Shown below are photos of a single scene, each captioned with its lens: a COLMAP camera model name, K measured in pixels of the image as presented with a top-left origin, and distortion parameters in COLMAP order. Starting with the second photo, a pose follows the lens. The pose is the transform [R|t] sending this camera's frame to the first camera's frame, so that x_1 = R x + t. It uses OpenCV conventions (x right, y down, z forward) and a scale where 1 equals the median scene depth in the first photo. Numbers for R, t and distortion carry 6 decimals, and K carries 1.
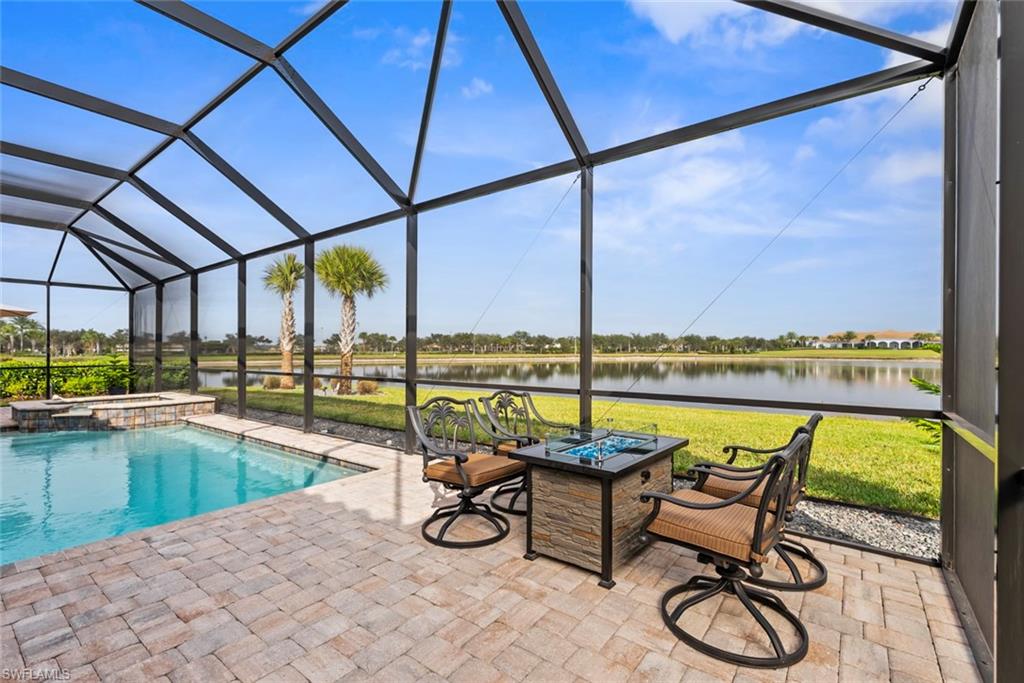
lens RADIAL K [[457.0, 0, 520.6], [0, 457.0, 348.6], [0, 0, 1]] dist [0.005844, -0.001605]
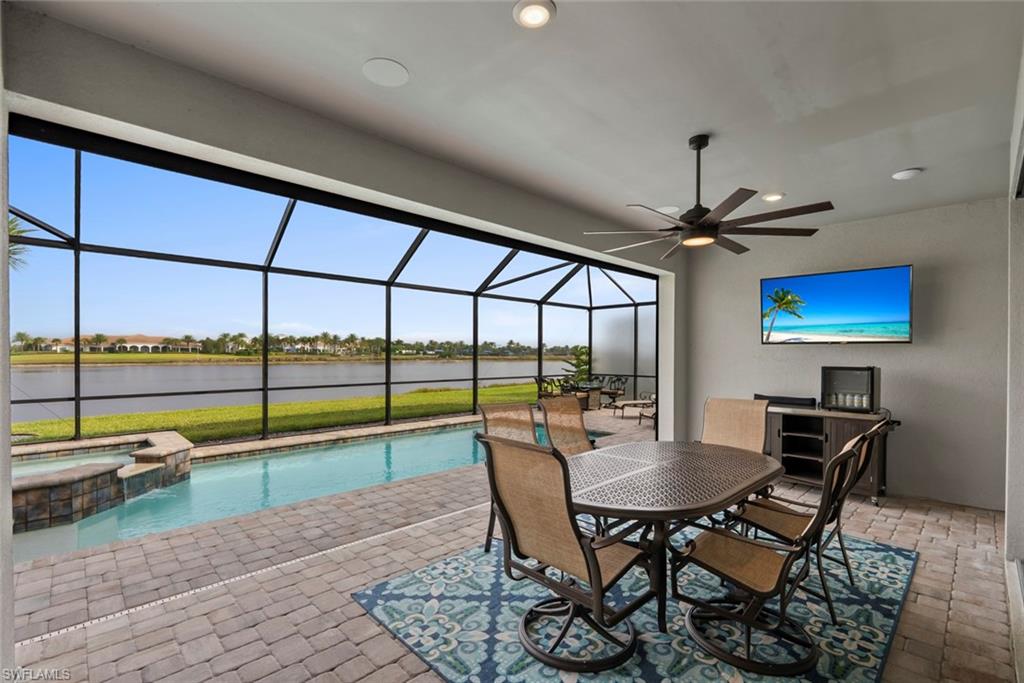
lens RADIAL K [[457.0, 0, 508.9], [0, 457.0, 358.9], [0, 0, 1]] dist [0.005844, -0.001605]
pose [[0.171791, -0.016016, 0.985003, -0.991375], [0.001692, 0.999871, 0.015963, -0.012734], [-0.985132, -0.001076, 0.171796, 0.254634]]
